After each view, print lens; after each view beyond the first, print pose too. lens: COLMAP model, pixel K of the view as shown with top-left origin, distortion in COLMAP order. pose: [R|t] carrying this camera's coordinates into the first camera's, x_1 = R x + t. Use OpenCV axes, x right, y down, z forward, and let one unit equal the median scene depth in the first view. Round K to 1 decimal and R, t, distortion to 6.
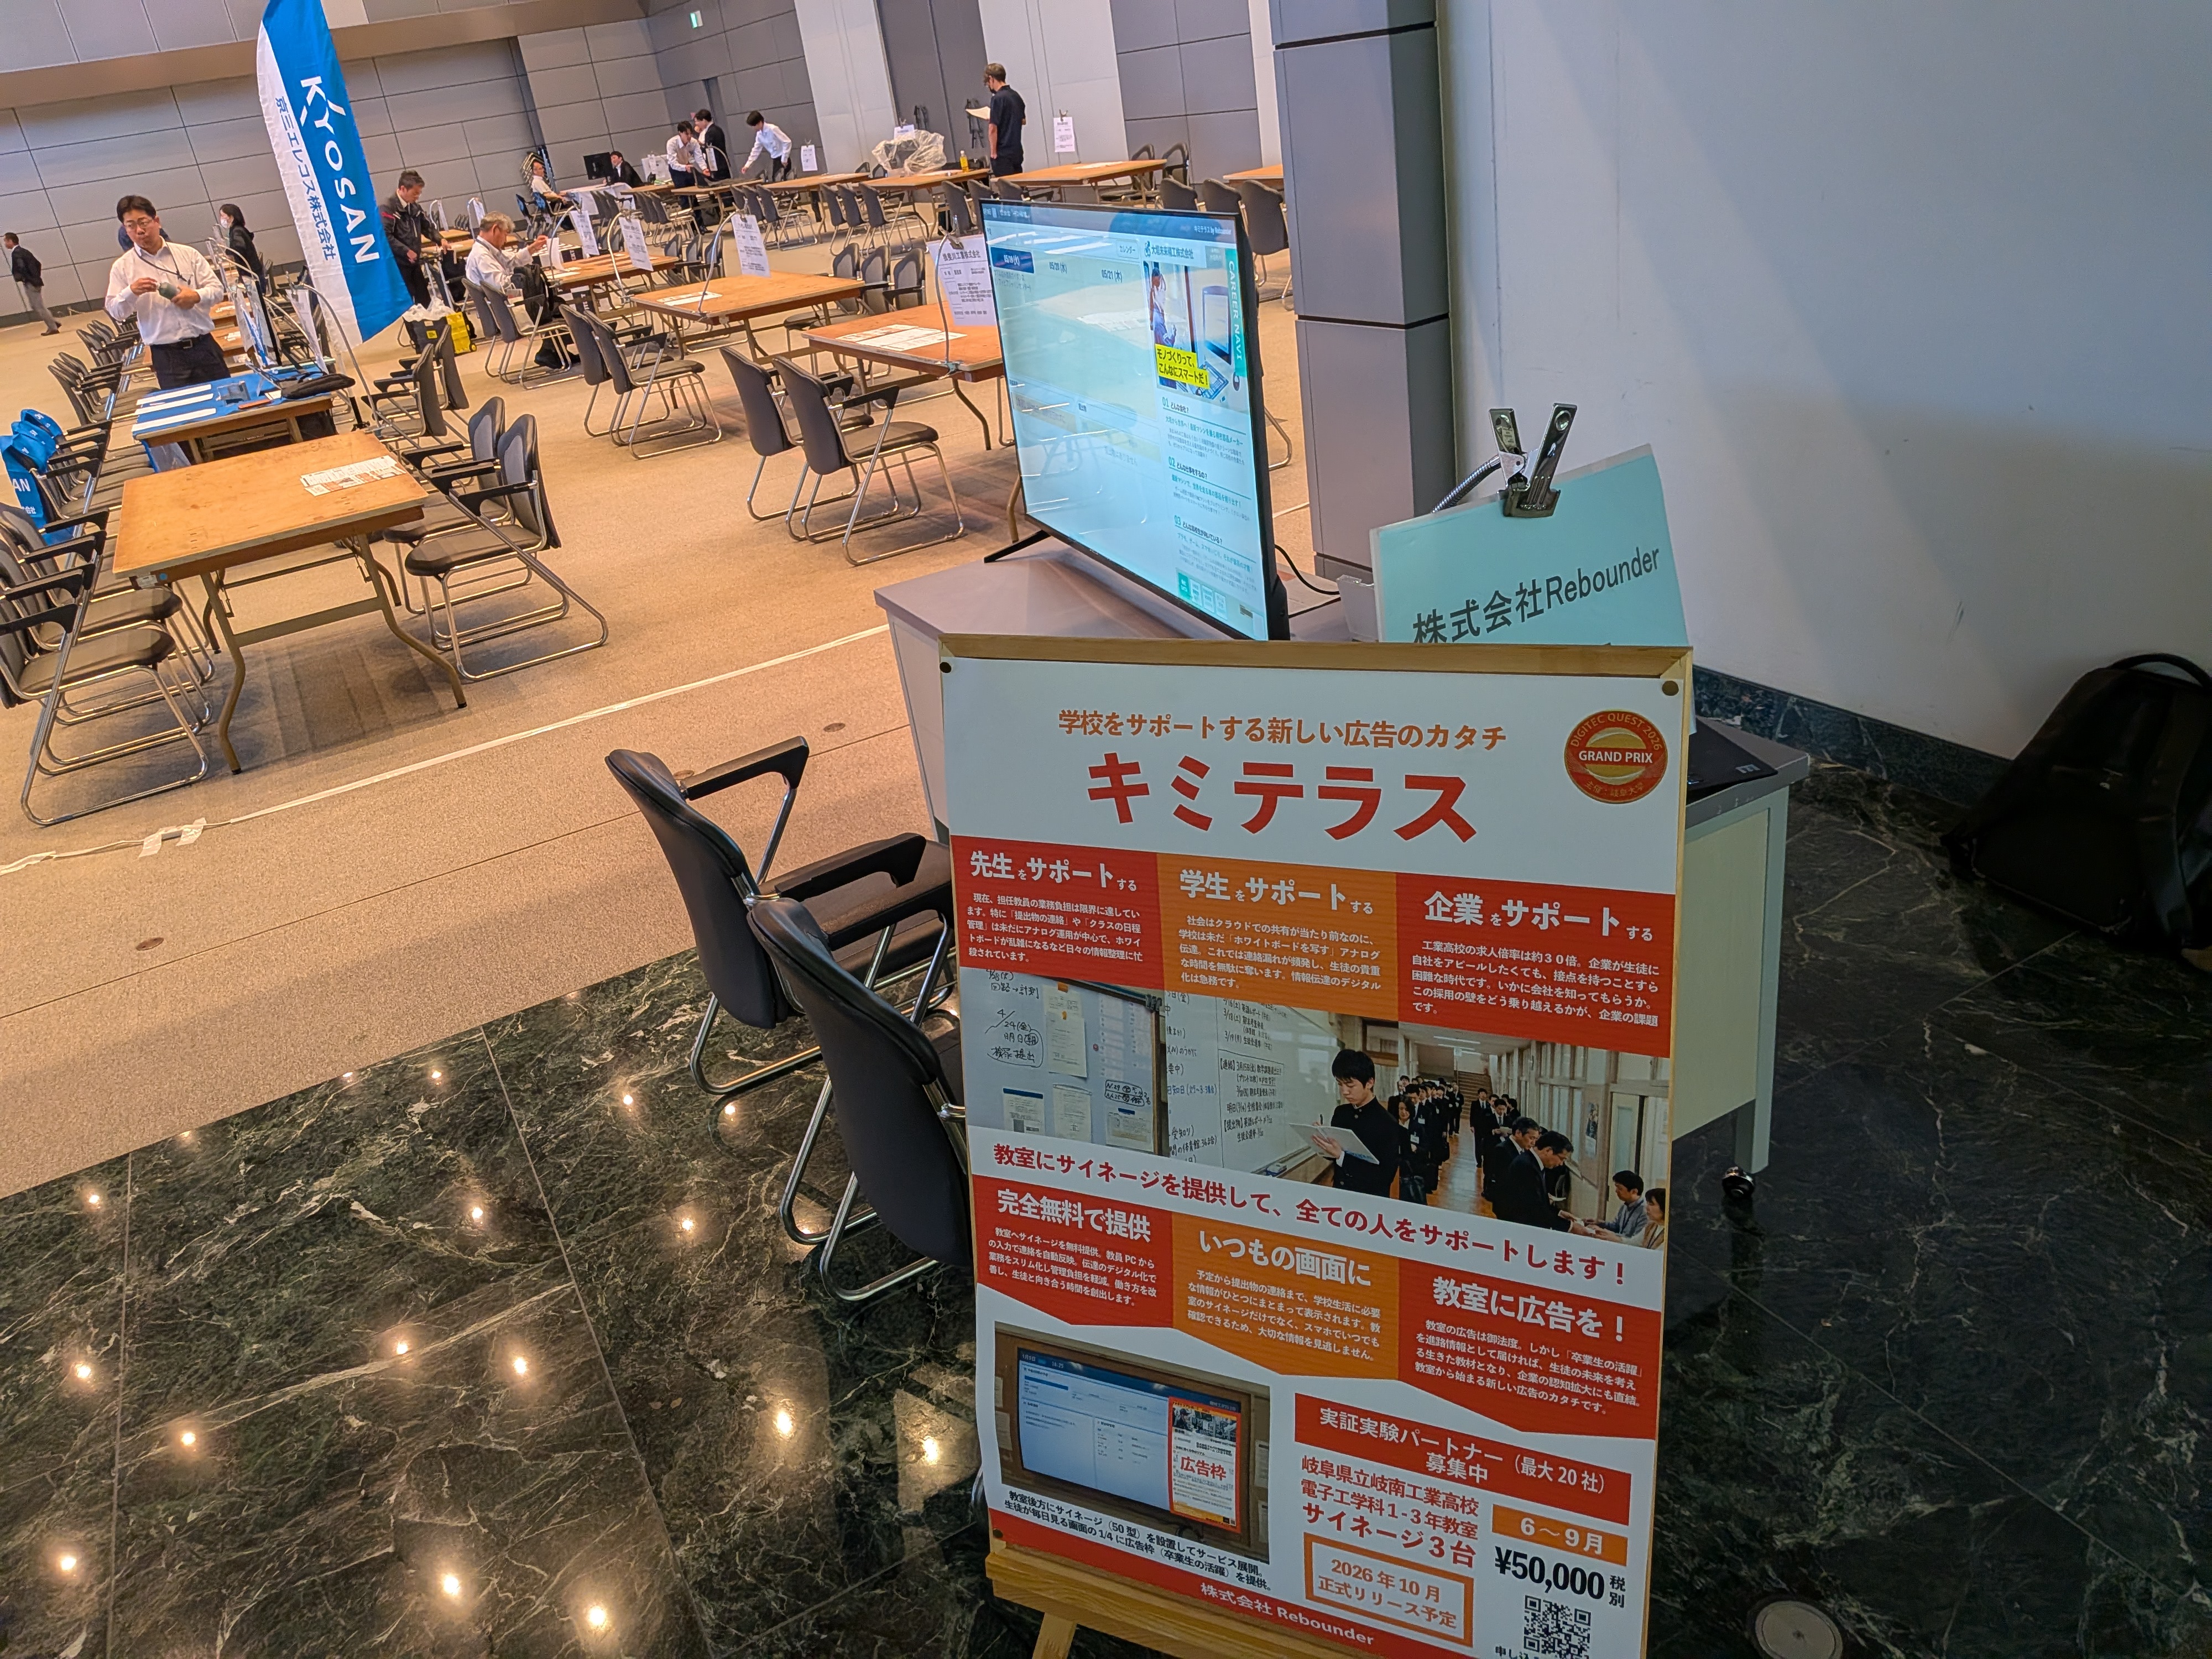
lens RADIAL K [[1569.8, 0, 1094.4], [0, 1569.8, 821.8], [0, 0, 1]] dist [0.002671, -0.004462]
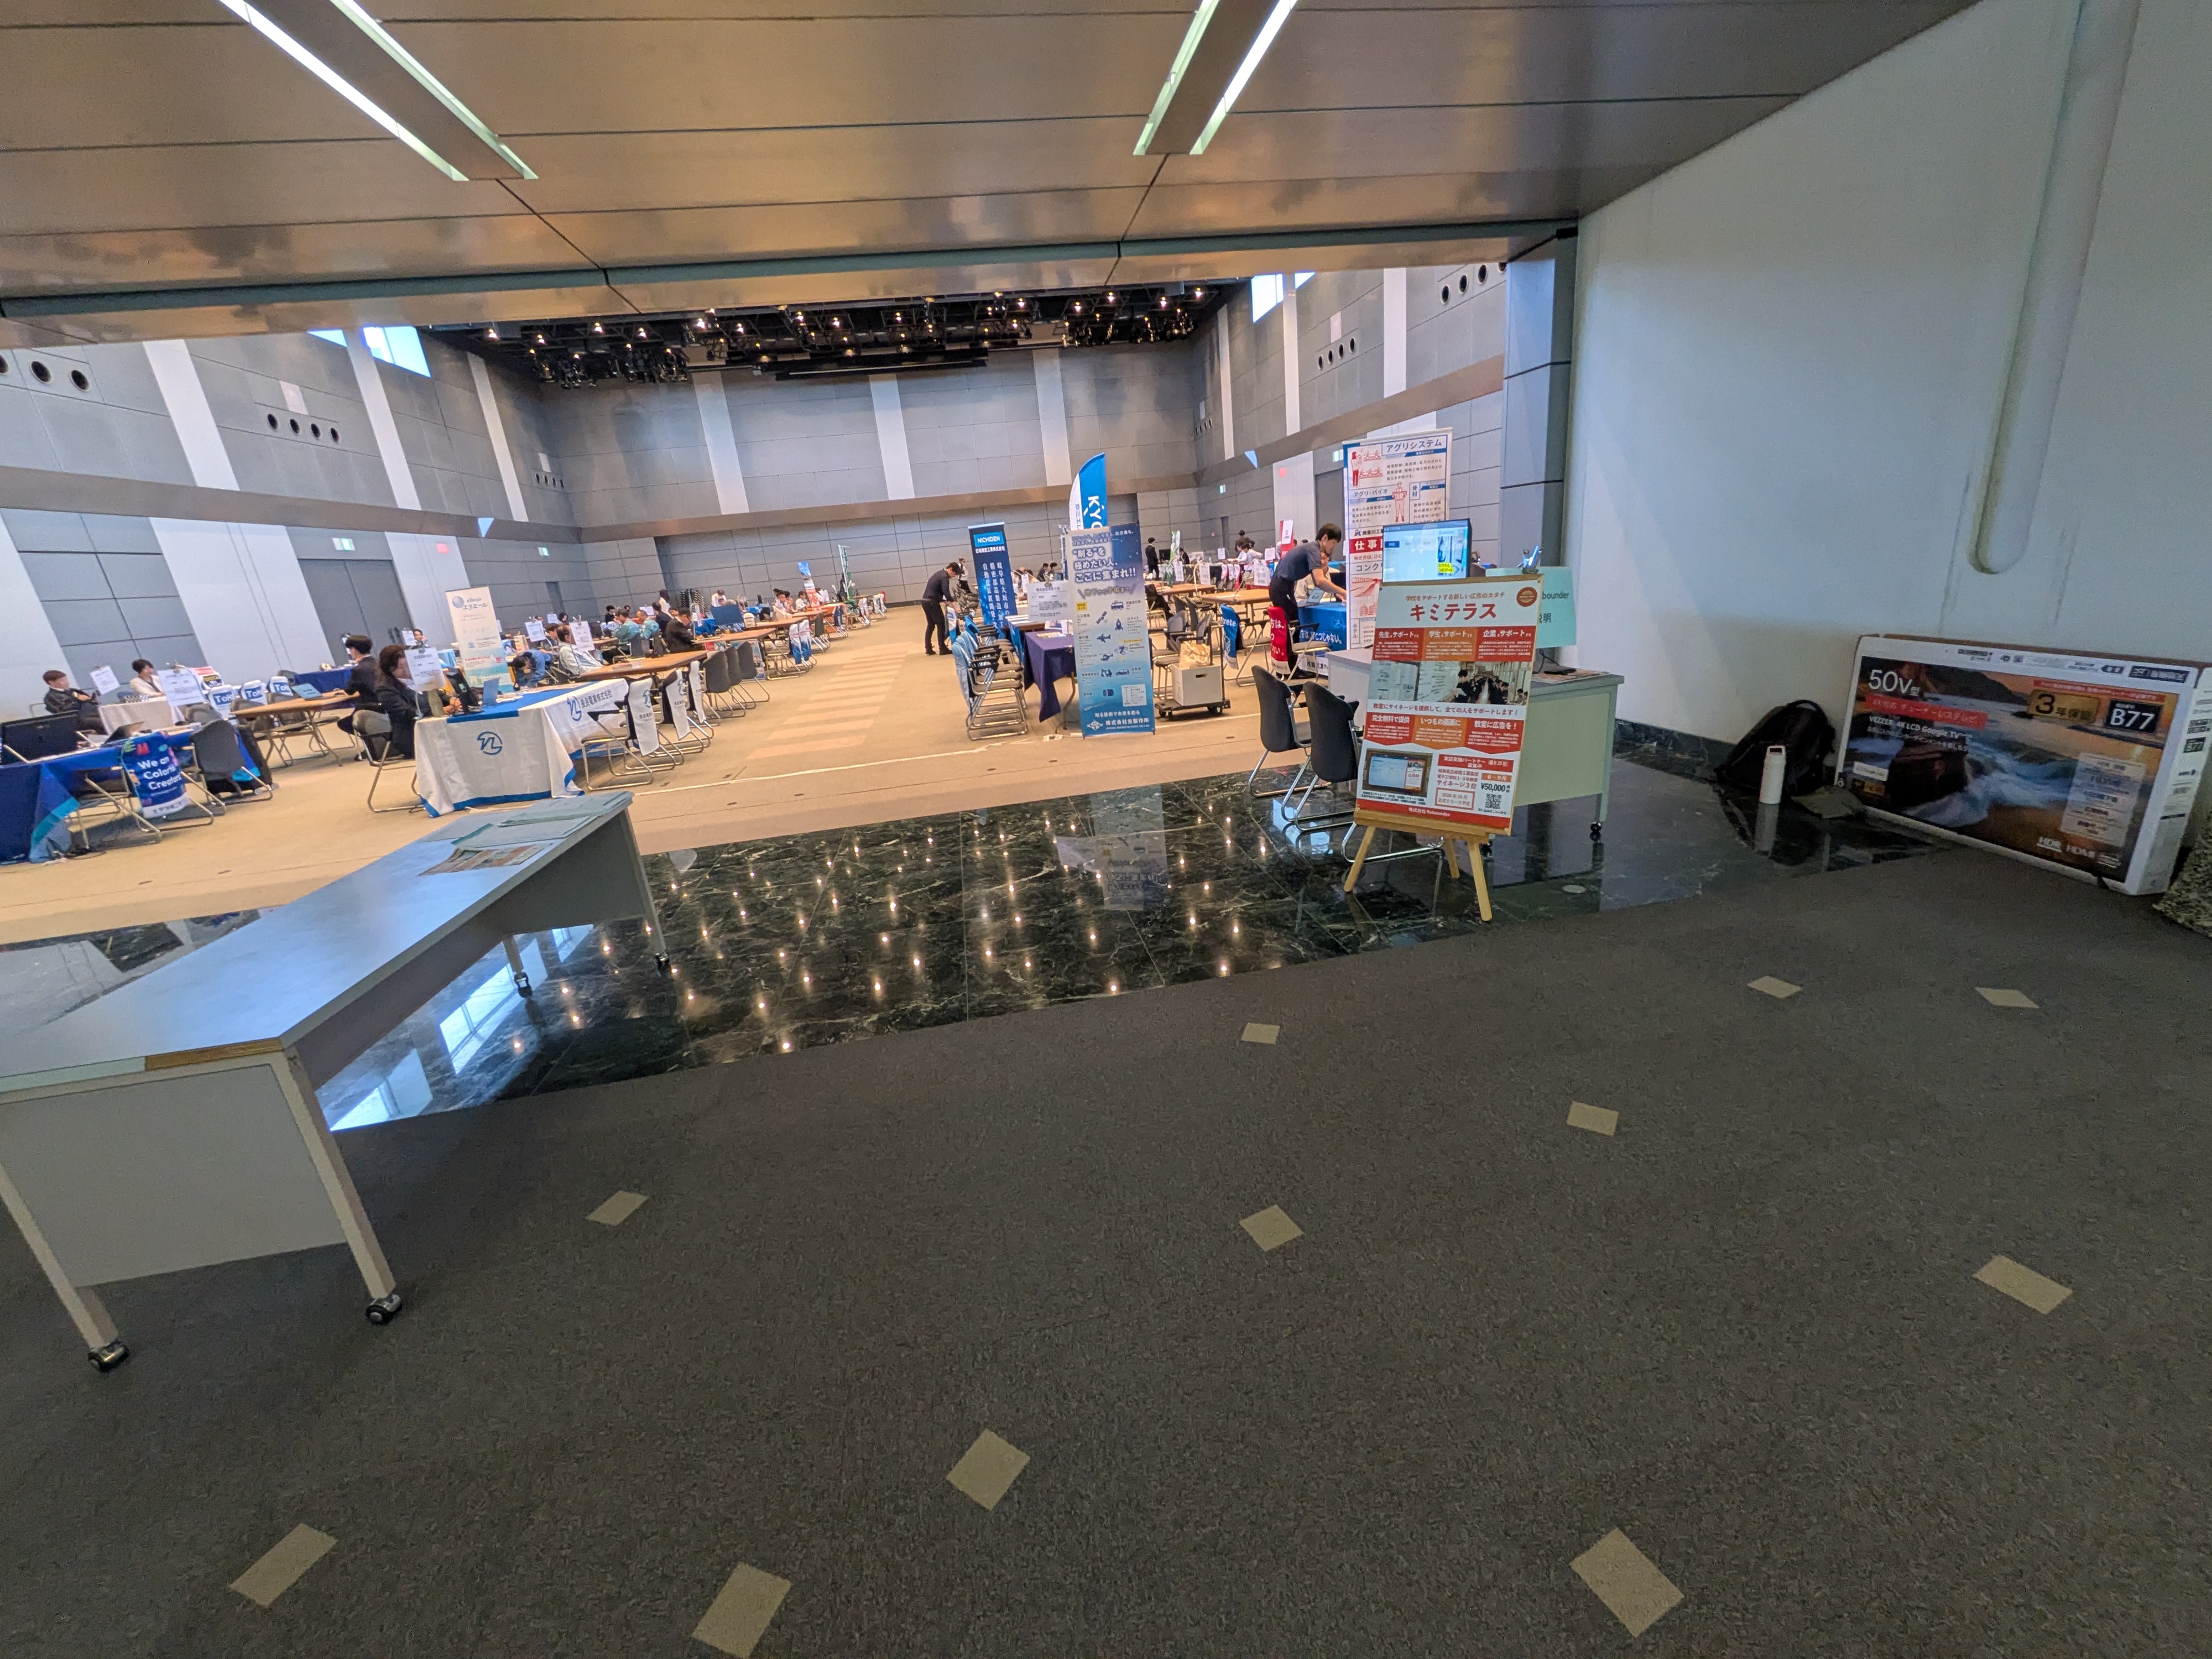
lens RADIAL K [[892.8, 0, 1125.0], [0, 892.8, 842.1], [0, 0, 1]] dist [0.001726, 0.000210]
pose [[0.953388, 0.146873, -0.263590, -0.014894], [-0.173539, 0.981508, -0.080784, 1.014640], [0.246851, 0.122761, 0.961246, -1.670288]]
